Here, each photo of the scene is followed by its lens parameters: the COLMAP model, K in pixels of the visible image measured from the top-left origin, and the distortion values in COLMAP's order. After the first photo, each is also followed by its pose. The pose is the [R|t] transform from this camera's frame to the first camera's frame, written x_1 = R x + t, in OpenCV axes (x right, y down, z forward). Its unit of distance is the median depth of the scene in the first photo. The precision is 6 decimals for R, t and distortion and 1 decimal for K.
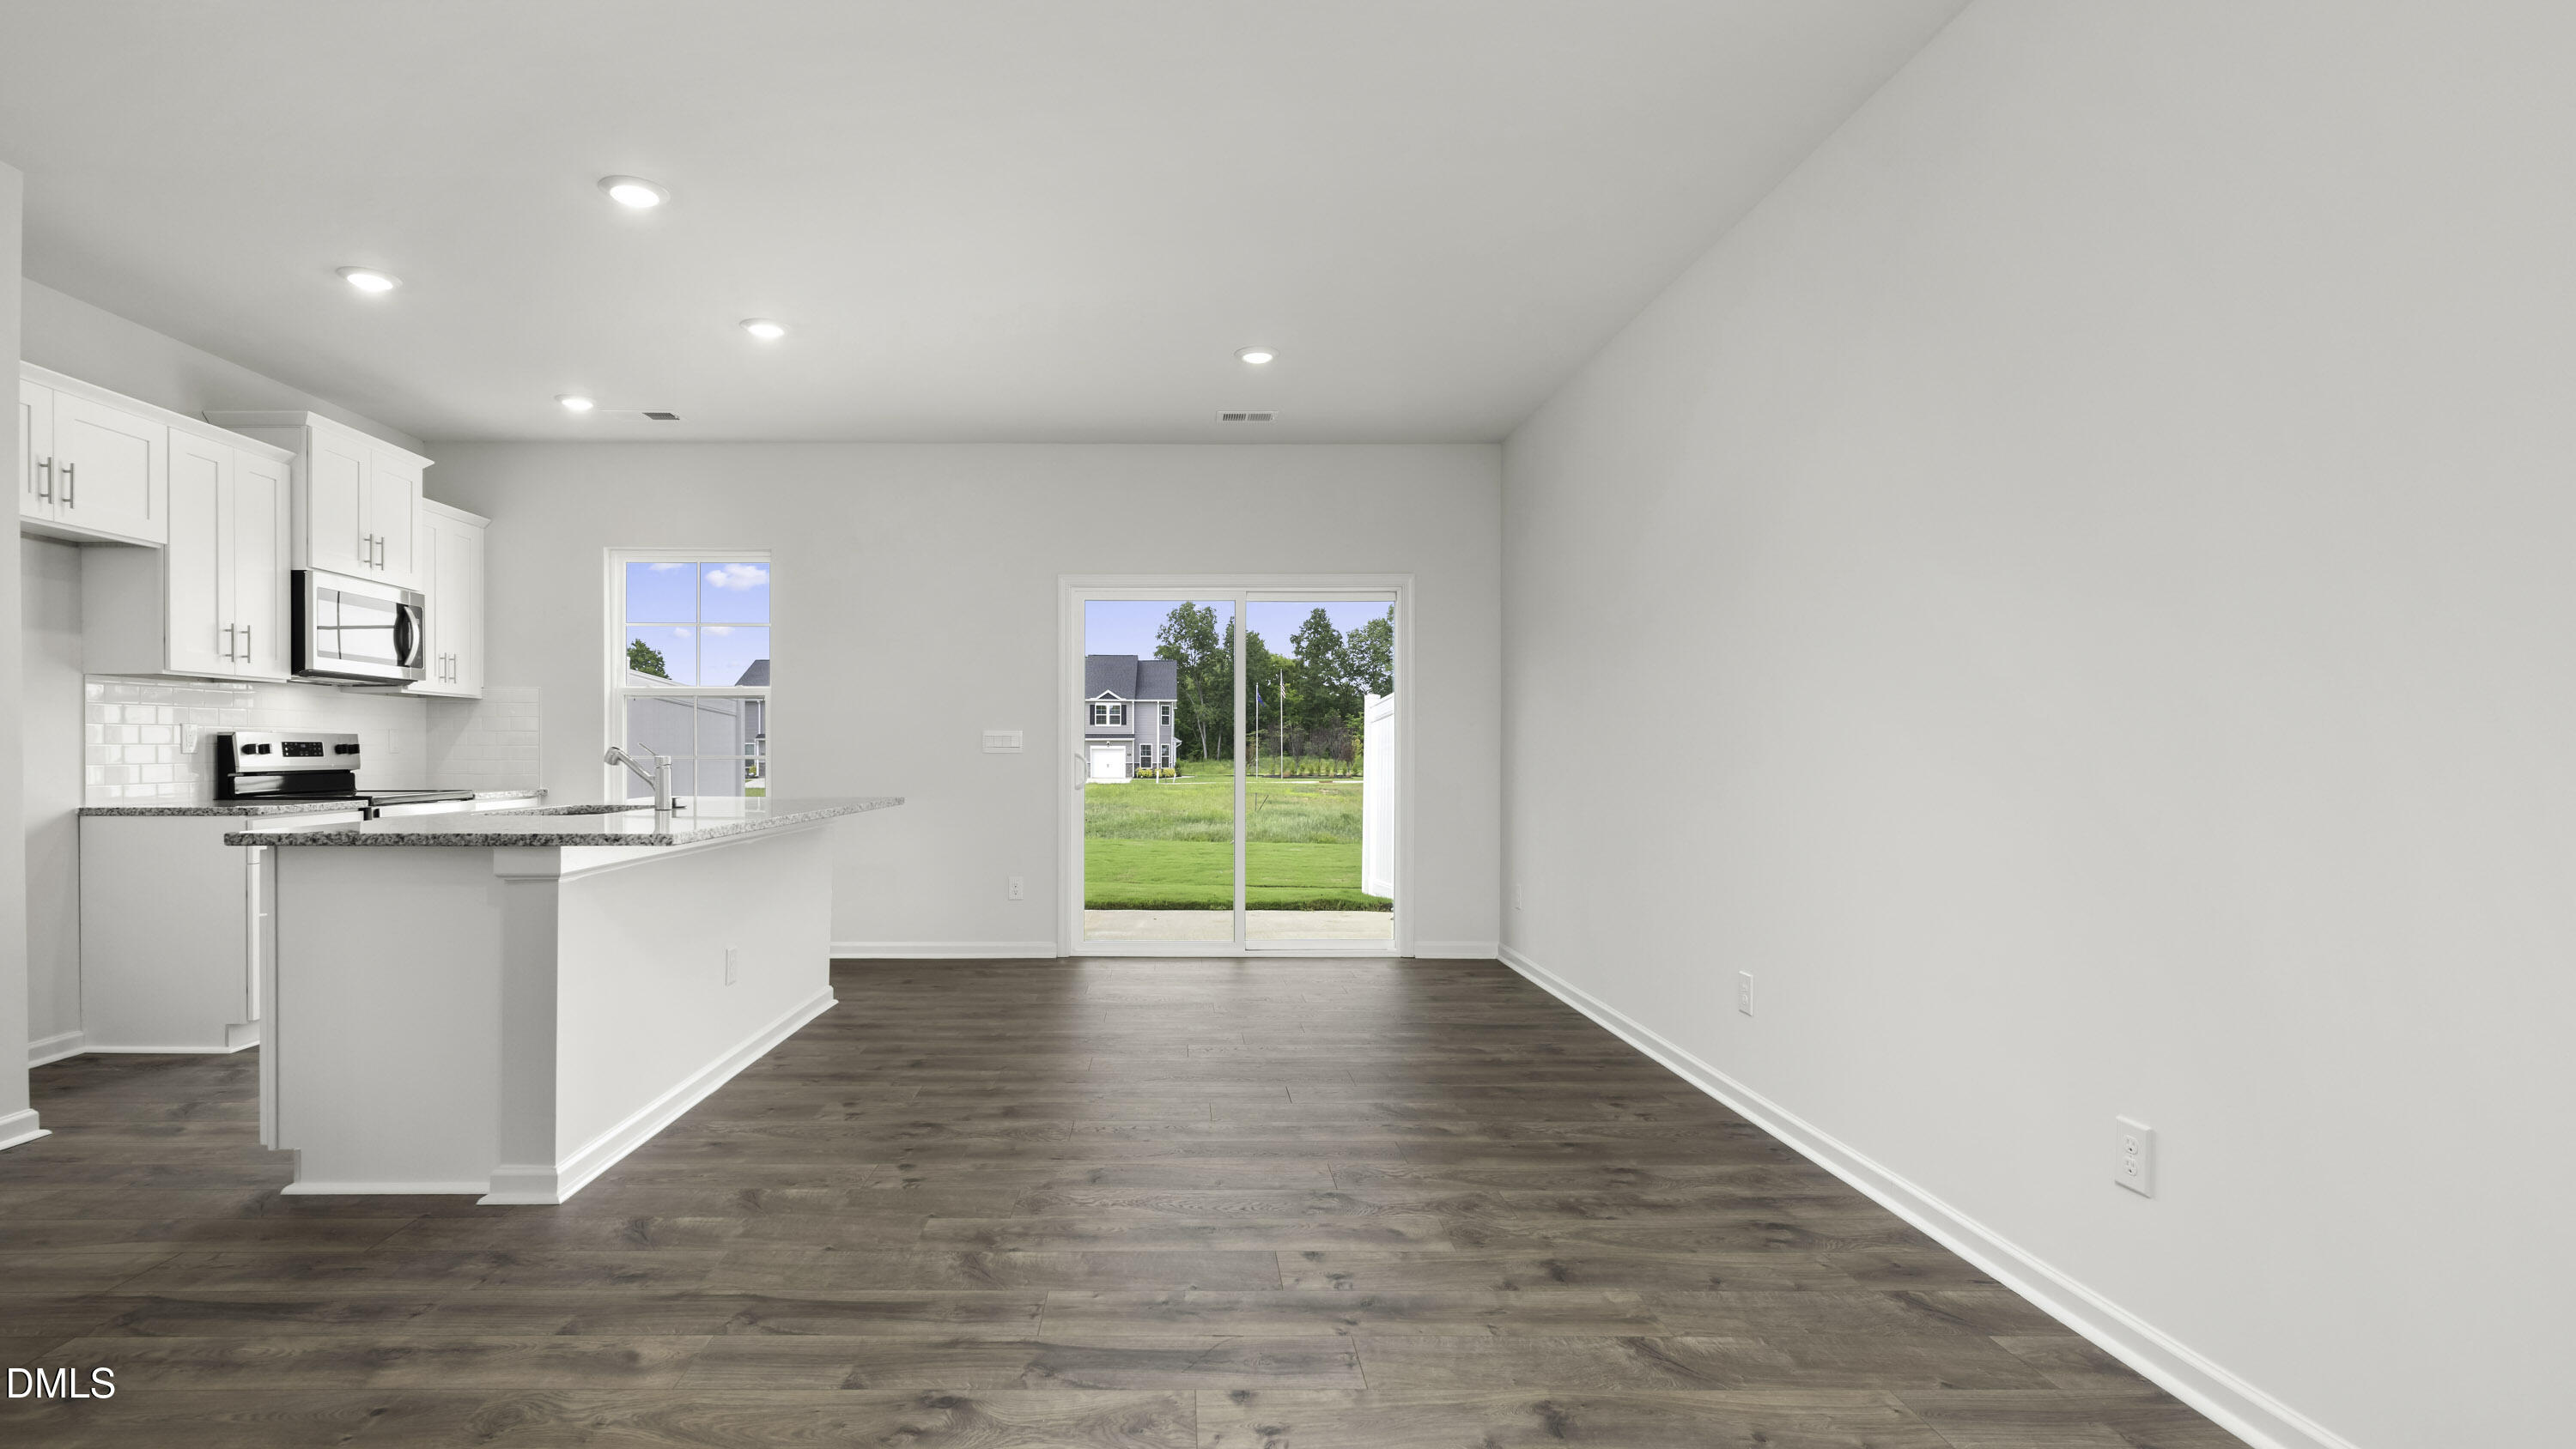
lens RADIAL K [[1212.7, 0, 1171.1], [0, 1212.7, 745.1], [0, 0, 1]] dist [0.001017, -0.000136]
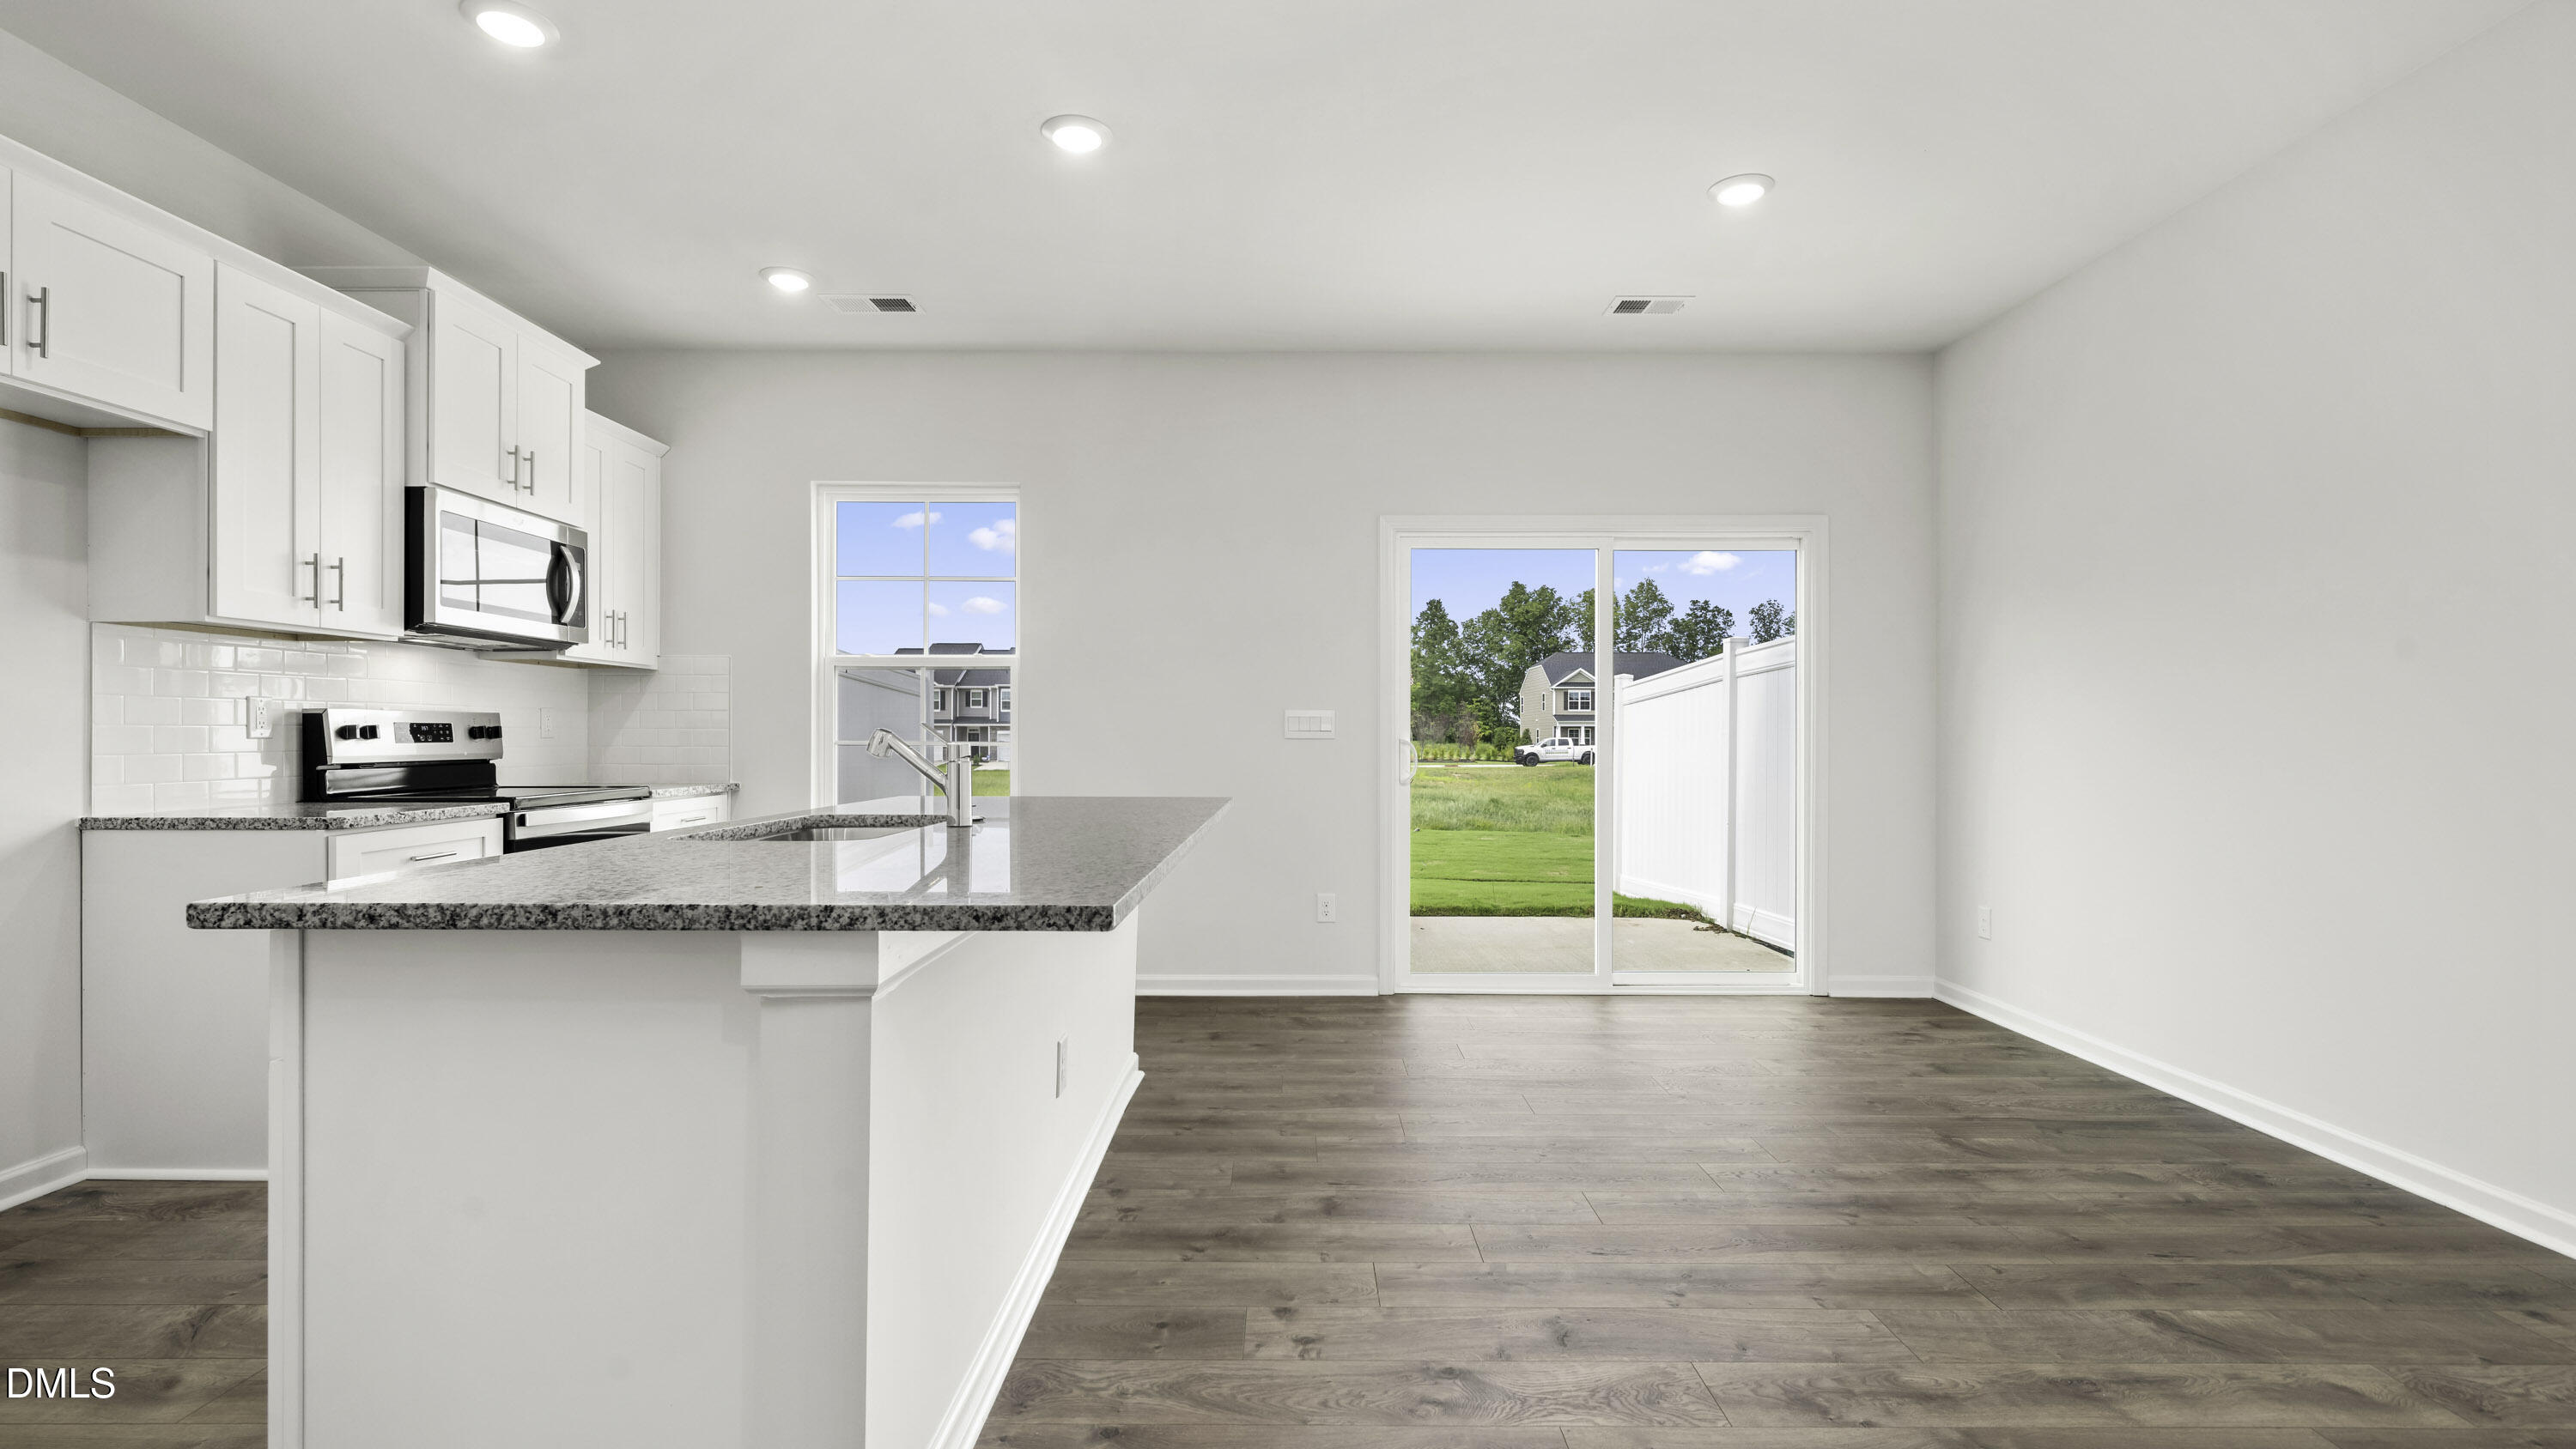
lens RADIAL K [[1148.7, 0, 1288.0], [0, 1148.7, 724.5], [0, 0, 1]] dist [0.001990, -0.000034]
pose [[1.000000, 0.000552, 0.000098, -0.195979], [-0.000552, 0.999986, -0.005192, 0.001926], [-0.000100, 0.005191, 0.999987, 0.311108]]
